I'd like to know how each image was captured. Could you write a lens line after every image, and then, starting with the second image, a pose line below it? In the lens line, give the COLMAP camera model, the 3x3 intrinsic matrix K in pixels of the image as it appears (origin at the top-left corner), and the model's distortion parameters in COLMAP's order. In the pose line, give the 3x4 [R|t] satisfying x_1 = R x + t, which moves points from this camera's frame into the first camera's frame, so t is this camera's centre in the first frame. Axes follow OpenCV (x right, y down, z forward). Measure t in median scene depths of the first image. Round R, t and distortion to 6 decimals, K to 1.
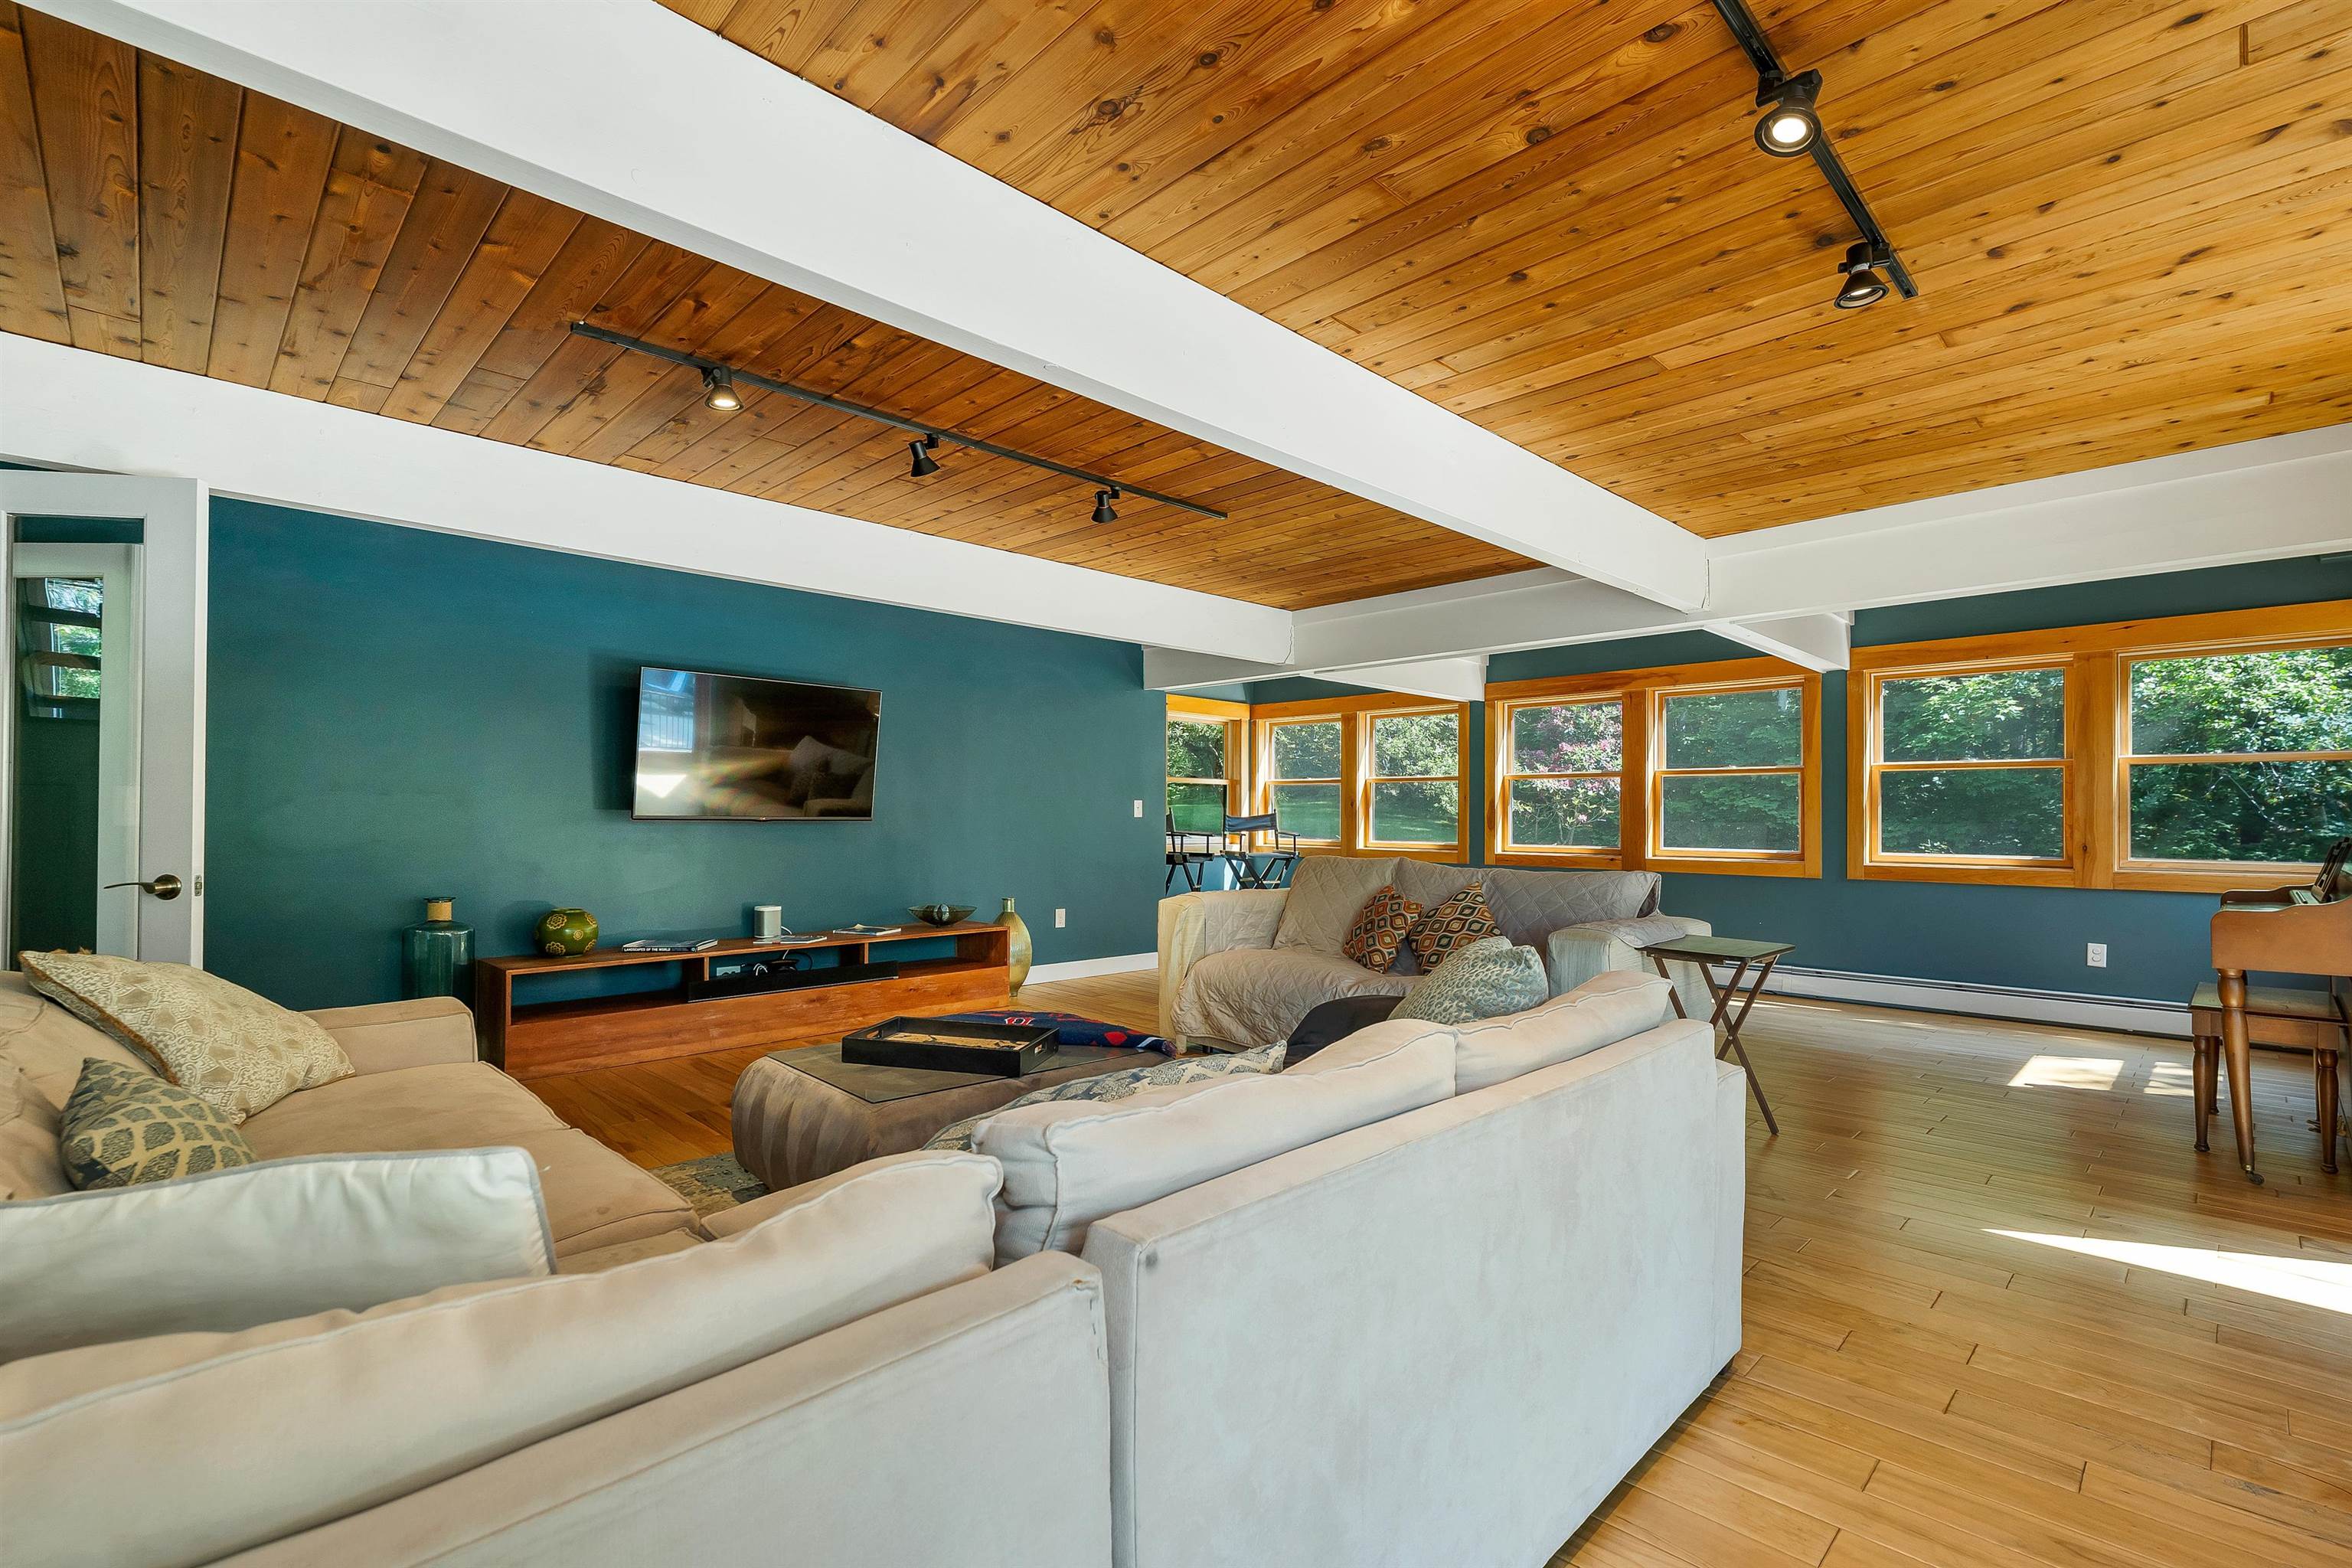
lens RADIAL K [[1036.7, 0, 1179.3], [0, 1036.7, 821.6], [0, 0, 1]] dist [-0.000589, -0.000108]
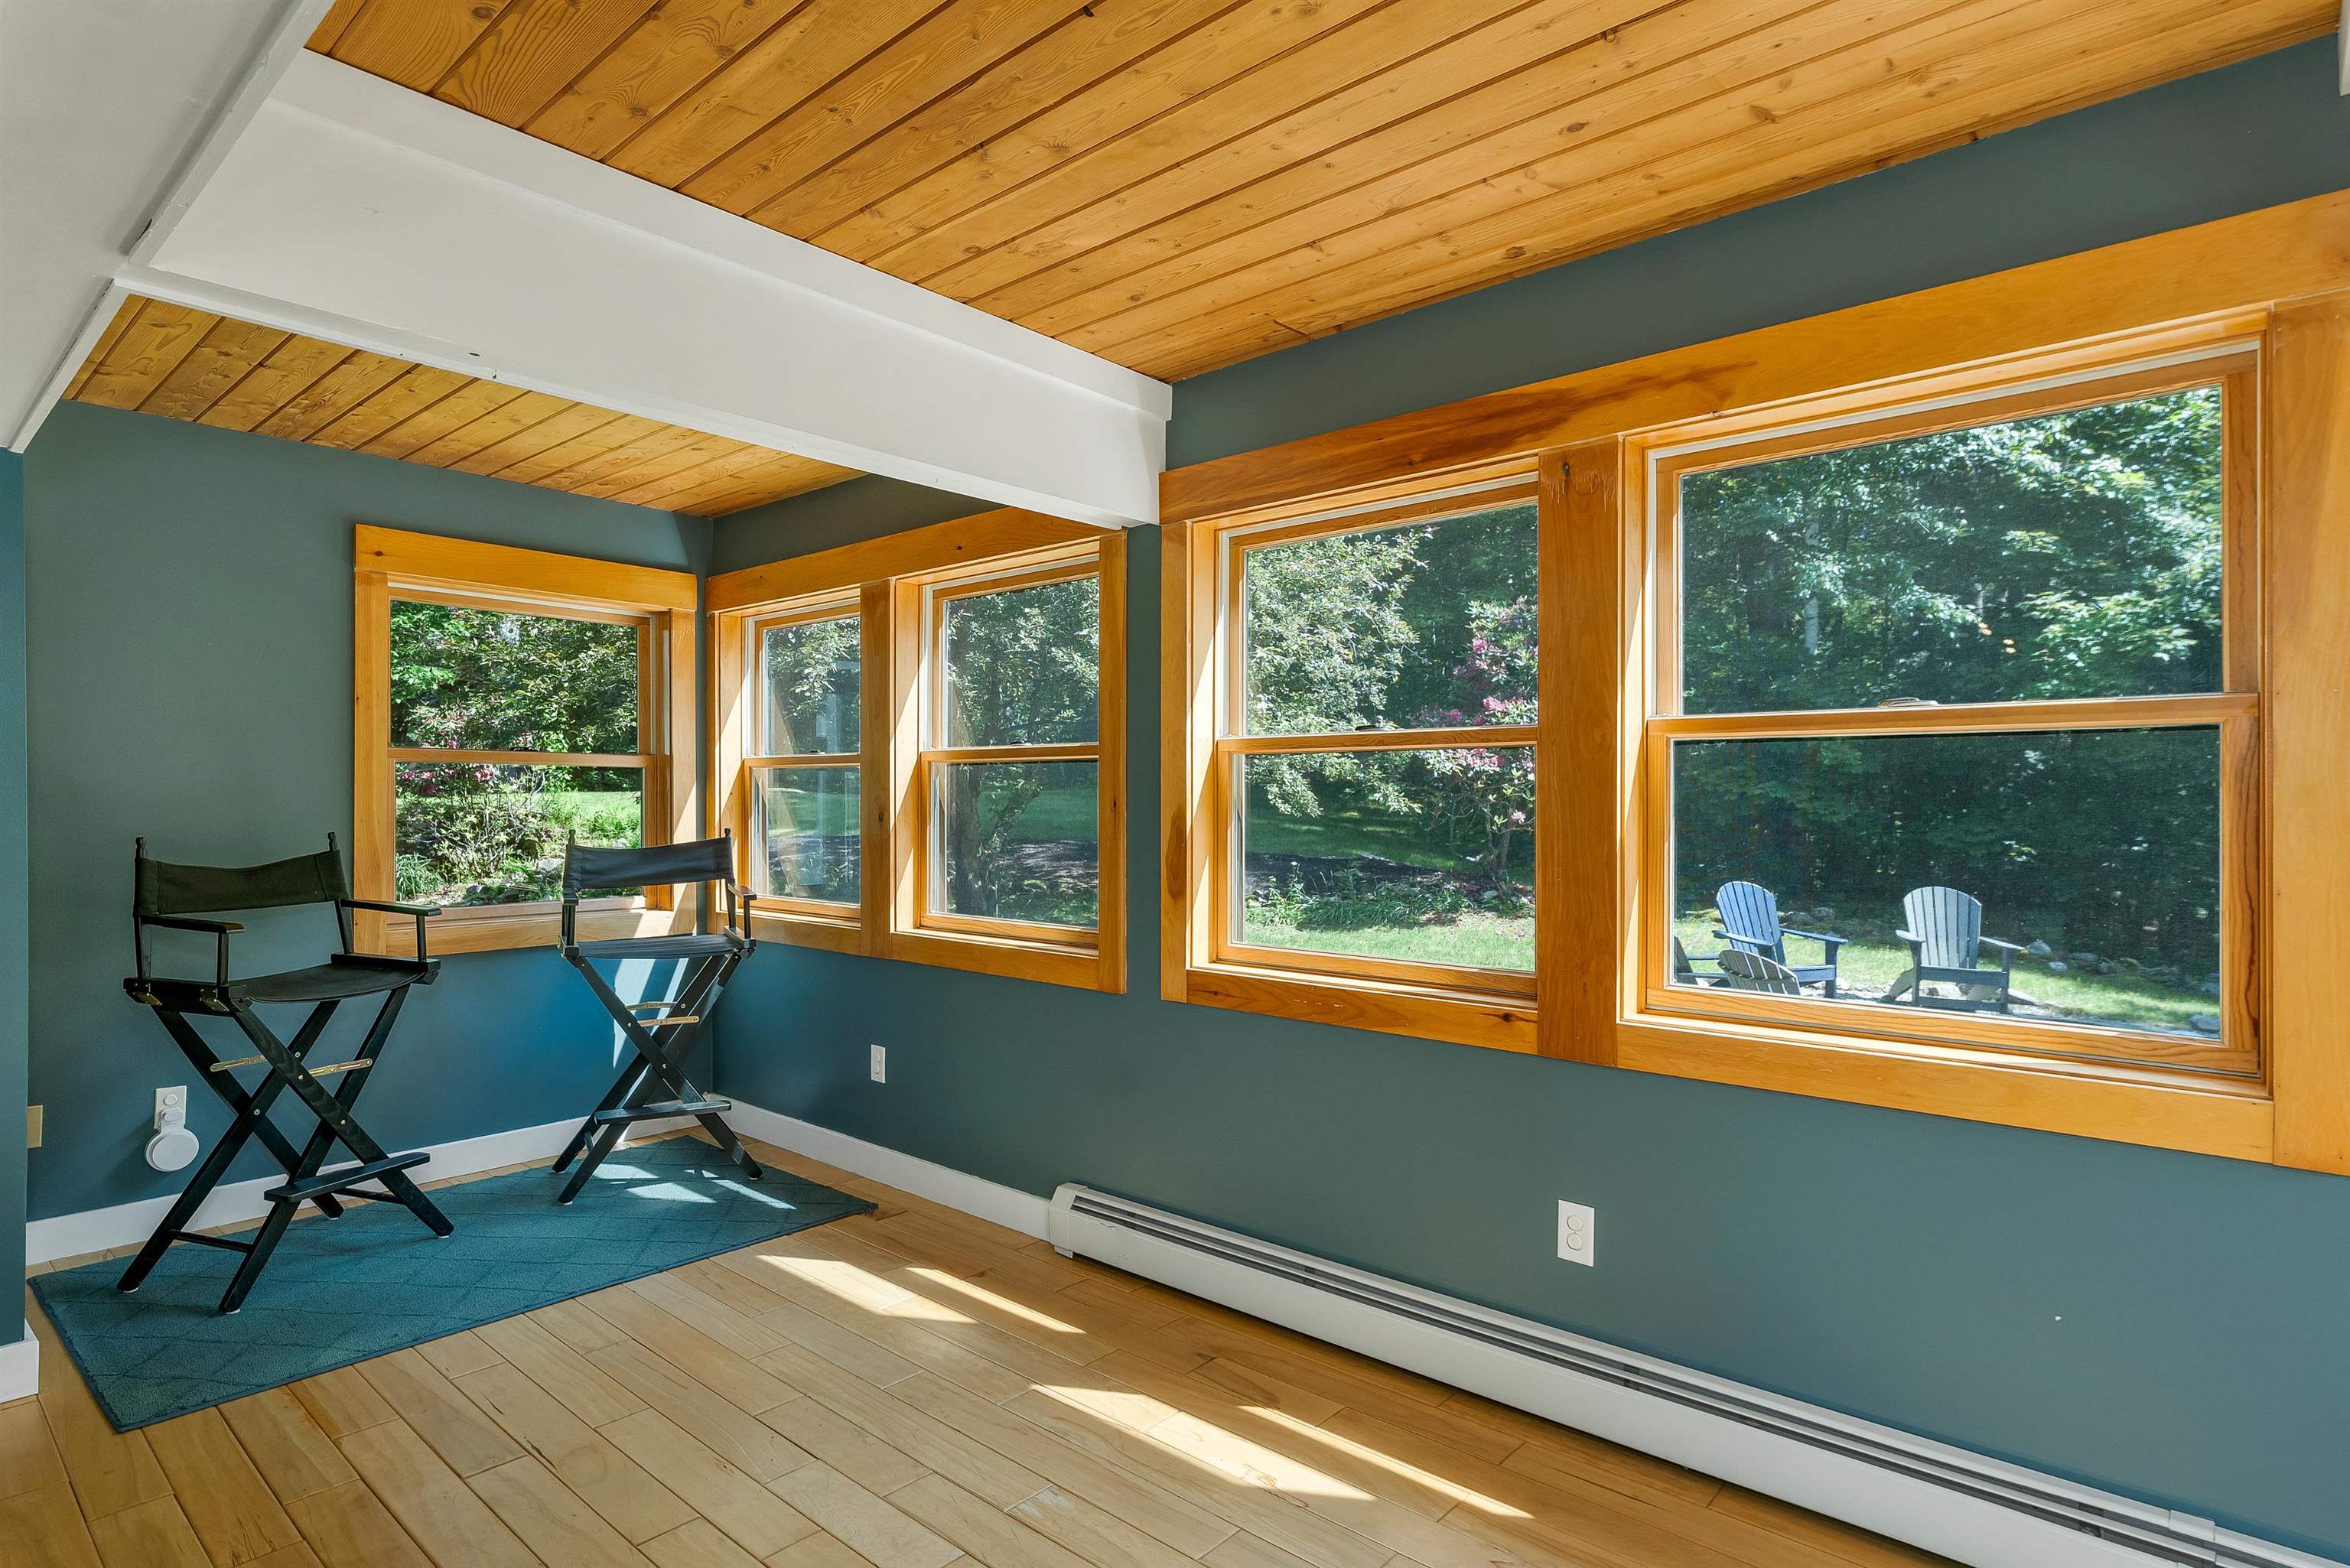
lens RADIAL K [[1204.3, 0, 1178.6], [0, 1204.3, 799.8], [0, 0, 1]] dist [-0.003378, -0.000125]
pose [[0.997300, -0.002931, 0.073378, 0.226223], [0.003285, 0.999984, -0.004695, -0.019120], [-0.073363, 0.004923, 0.997293, 0.503063]]
